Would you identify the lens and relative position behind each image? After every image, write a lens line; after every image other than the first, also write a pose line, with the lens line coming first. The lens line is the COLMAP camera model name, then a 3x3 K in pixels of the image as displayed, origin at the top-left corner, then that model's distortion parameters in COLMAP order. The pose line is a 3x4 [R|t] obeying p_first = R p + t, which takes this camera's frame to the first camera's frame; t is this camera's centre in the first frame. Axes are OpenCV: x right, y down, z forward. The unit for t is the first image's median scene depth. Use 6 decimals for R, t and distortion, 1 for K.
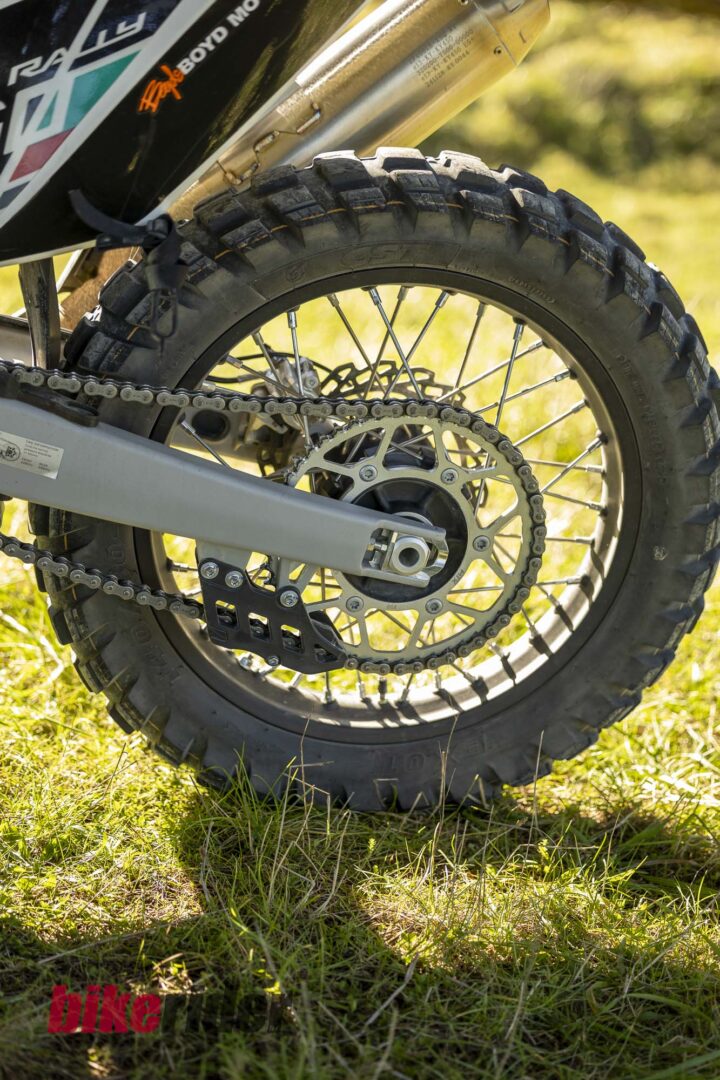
lens RADIAL K [[2136.0, 0, 360.0], [0, 2136.0, 540.0], [0, 0, 1]] dist [0.002284, -0.241206]
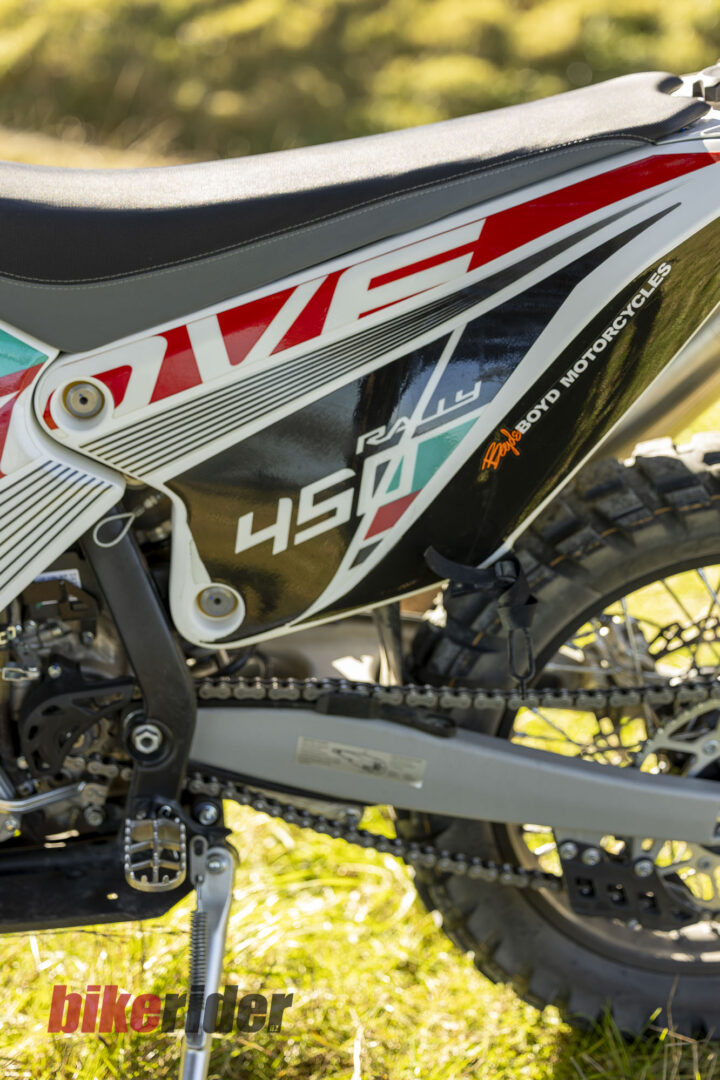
lens RADIAL K [[2136.0, 0, 360.0], [0, 2136.0, 540.0], [0, 0, 1]] dist [0.002284, -0.241206]
pose [[0.990768, -0.086292, -0.104563, -0.050185], [0.088819, 0.995852, 0.019745, -0.174883], [0.102425, -0.028849, 0.994322, -0.059811]]
